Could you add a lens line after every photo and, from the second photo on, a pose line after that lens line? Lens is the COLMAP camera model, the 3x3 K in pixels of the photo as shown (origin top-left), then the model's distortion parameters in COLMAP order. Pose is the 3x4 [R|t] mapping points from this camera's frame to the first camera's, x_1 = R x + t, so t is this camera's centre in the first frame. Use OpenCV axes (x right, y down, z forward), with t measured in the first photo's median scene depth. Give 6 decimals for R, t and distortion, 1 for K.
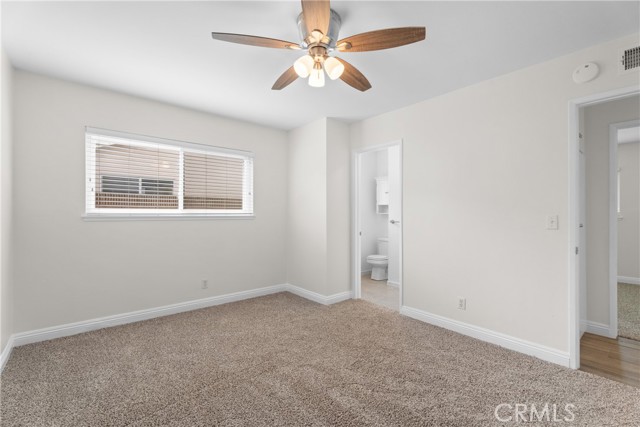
lens RADIAL K [[282.0, 0, 319.2], [0, 282.0, 214.2], [0, 0, 1]] dist [0.002486, -0.002902]
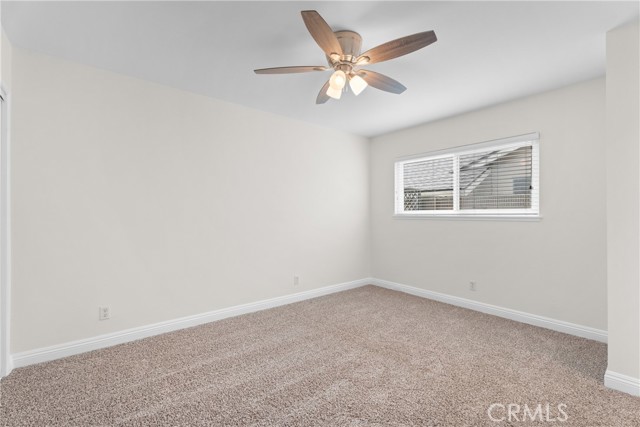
lens RADIAL K [[282.0, 0, 318.5], [0, 282.0, 213.8], [0, 0, 1]] dist [0.002486, -0.002902]
pose [[-0.032063, -0.003704, -0.999479, 0.664973], [-0.002132, 0.999991, -0.003638, 0.002446], [0.999484, 0.002014, -0.032071, 0.557231]]
